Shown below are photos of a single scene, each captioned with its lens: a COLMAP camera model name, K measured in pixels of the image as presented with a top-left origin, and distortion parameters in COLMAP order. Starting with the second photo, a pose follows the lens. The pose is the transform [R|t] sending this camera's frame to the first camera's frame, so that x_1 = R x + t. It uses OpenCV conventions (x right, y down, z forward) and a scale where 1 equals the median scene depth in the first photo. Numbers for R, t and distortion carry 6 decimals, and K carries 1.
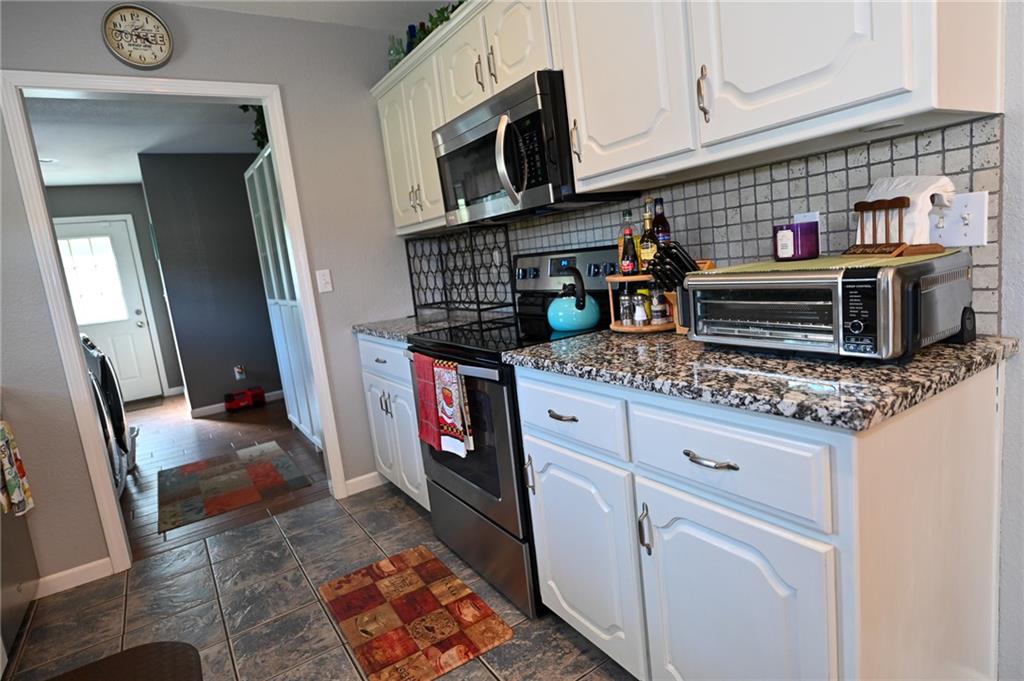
lens RADIAL K [[555.6, 0, 525.7], [0, 555.6, 330.3], [0, 0, 1]] dist [-0.003710, -0.002235]
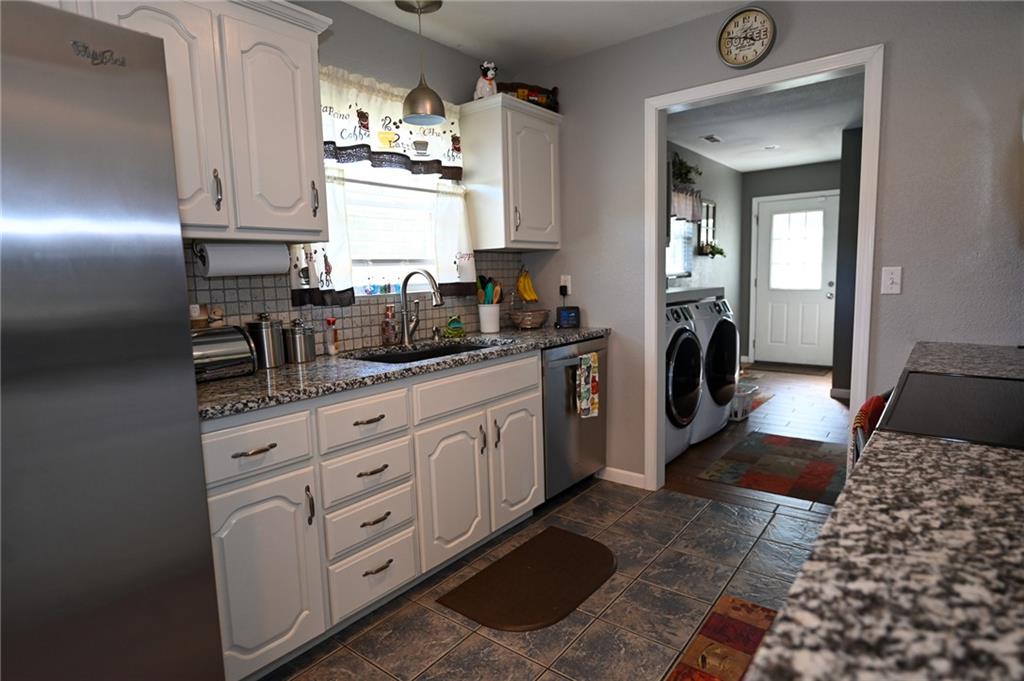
lens RADIAL K [[555.6, 0, 507.8], [0, 555.6, 335.7], [0, 0, 1]] dist [-0.003710, -0.002235]
pose [[0.307769, 0.208880, -0.928250, 0.333302], [-0.142919, 0.974684, 0.171943, -0.098278], [0.940666, 0.079746, 0.329830, 0.296935]]
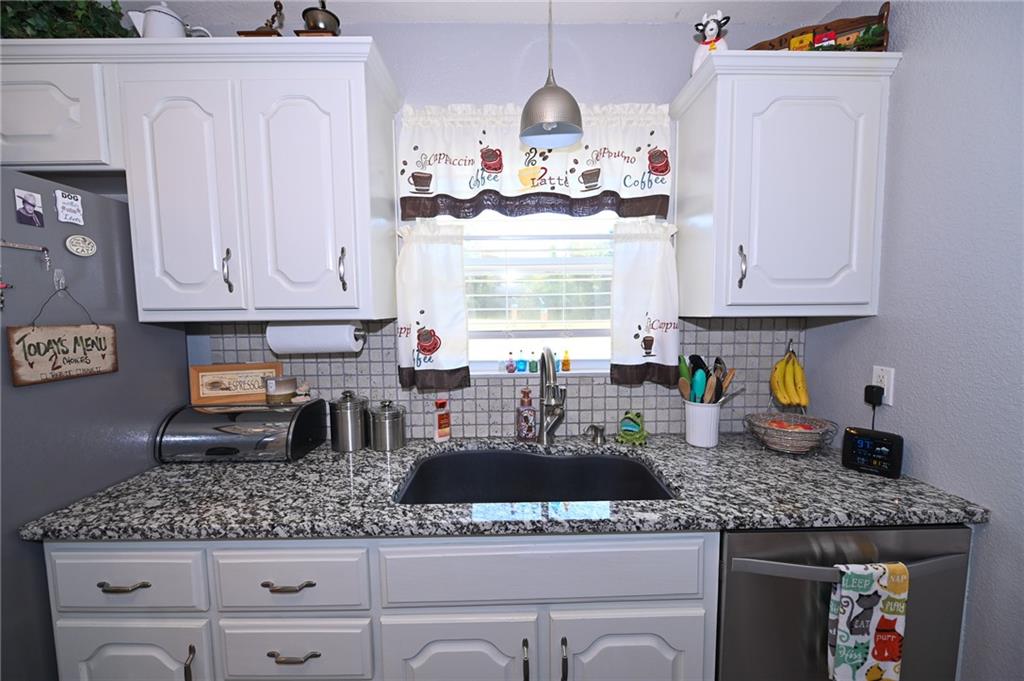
lens RADIAL K [[405.5, 0, 509.4], [0, 405.5, 342.2], [0, 0, 1]] dist [-0.005724, -0.000983]
pose [[-0.533120, 0.180357, -0.826592, -0.446849], [-0.049900, 0.968609, 0.243528, -0.178120], [0.844567, 0.171076, -0.507385, 0.862257]]
